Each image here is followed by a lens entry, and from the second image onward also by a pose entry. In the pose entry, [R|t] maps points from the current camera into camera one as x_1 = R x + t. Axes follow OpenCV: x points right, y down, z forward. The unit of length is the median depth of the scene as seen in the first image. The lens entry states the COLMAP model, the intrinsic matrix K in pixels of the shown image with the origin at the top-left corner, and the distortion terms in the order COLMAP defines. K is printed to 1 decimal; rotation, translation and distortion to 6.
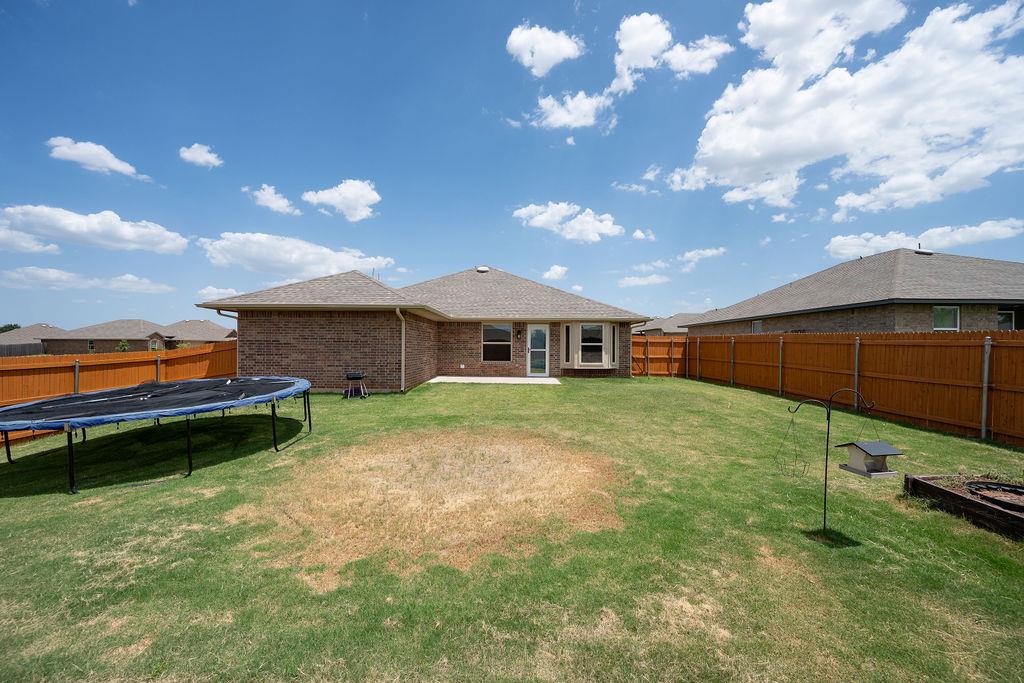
lens RADIAL K [[400.5, 0, 516.0], [0, 400.5, 341.3], [0, 0, 1]] dist [-0.001320, 0.000174]
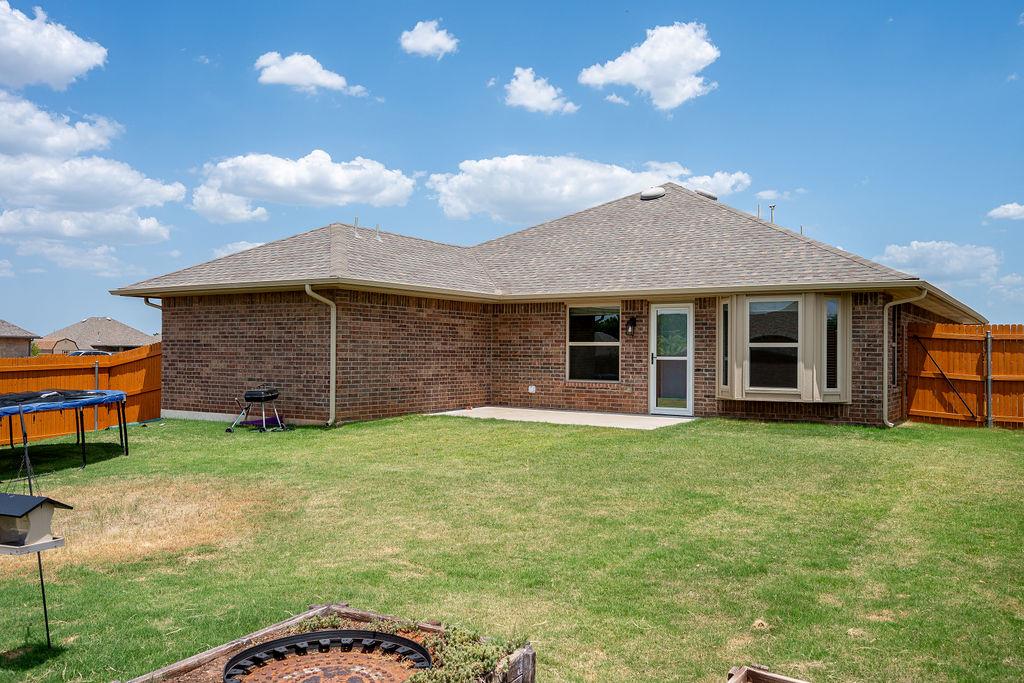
lens RADIAL K [[839.8, 0, 512.0], [0, 839.8, 341.5], [0, 0, 1]] dist [-0.005137, 0.001154]
pose [[0.844450, -0.006282, -0.535598, 0.430387], [0.003689, 0.999976, -0.005912, 0.007370], [0.535622, 0.003016, 0.844452, 0.069697]]
